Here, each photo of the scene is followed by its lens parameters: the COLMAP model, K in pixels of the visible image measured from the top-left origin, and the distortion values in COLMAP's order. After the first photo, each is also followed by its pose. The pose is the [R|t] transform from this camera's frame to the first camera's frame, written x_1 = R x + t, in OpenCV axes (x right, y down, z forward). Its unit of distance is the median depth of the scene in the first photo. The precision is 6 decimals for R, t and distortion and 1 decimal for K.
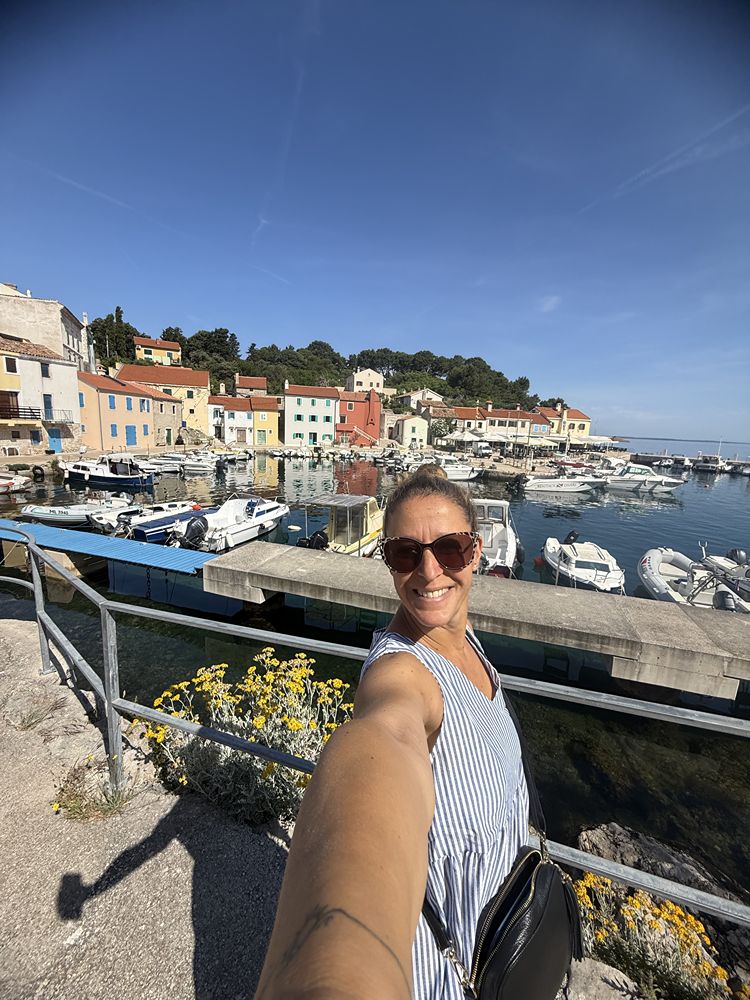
lens RADIAL K [[401.7, 0, 375.0], [0, 401.7, 500.0], [0, 0, 1]] dist [-0.000083, -0.000007]
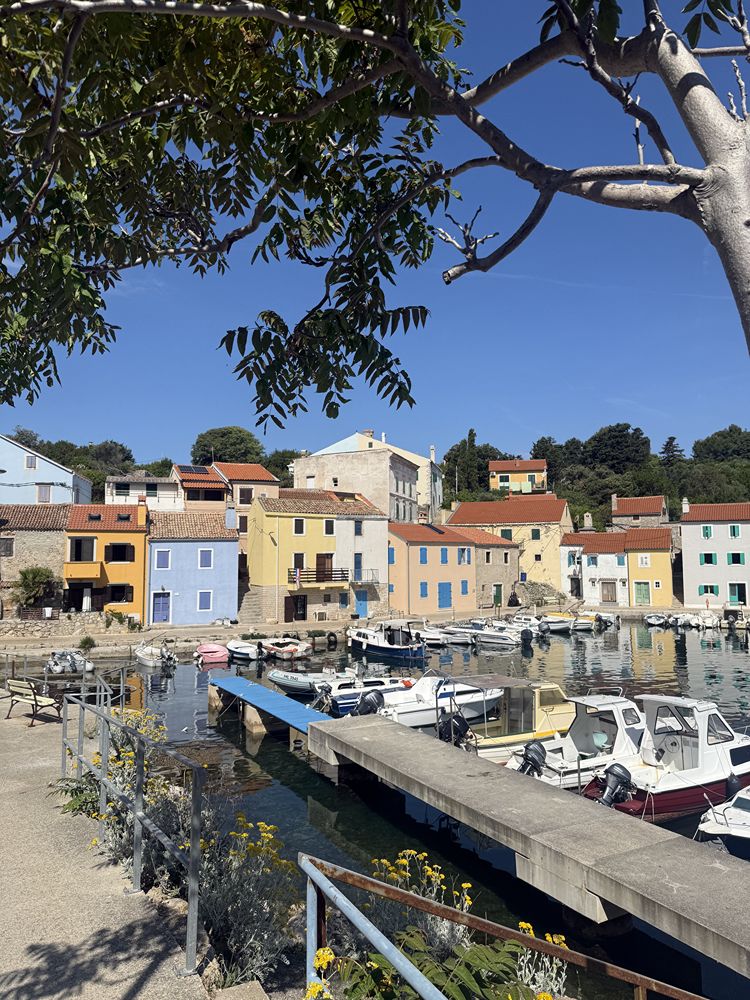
lens RADIAL K [[693.2, 0, 375.0], [0, 693.2, 500.0], [0, 0, 1]] dist [0.172358, -0.323358]
pose [[0.729573, -0.107562, -0.675392, 0.221769], [-0.082774, 0.966407, -0.243323, 0.002763], [0.678876, 0.233427, 0.696161, -0.083166]]
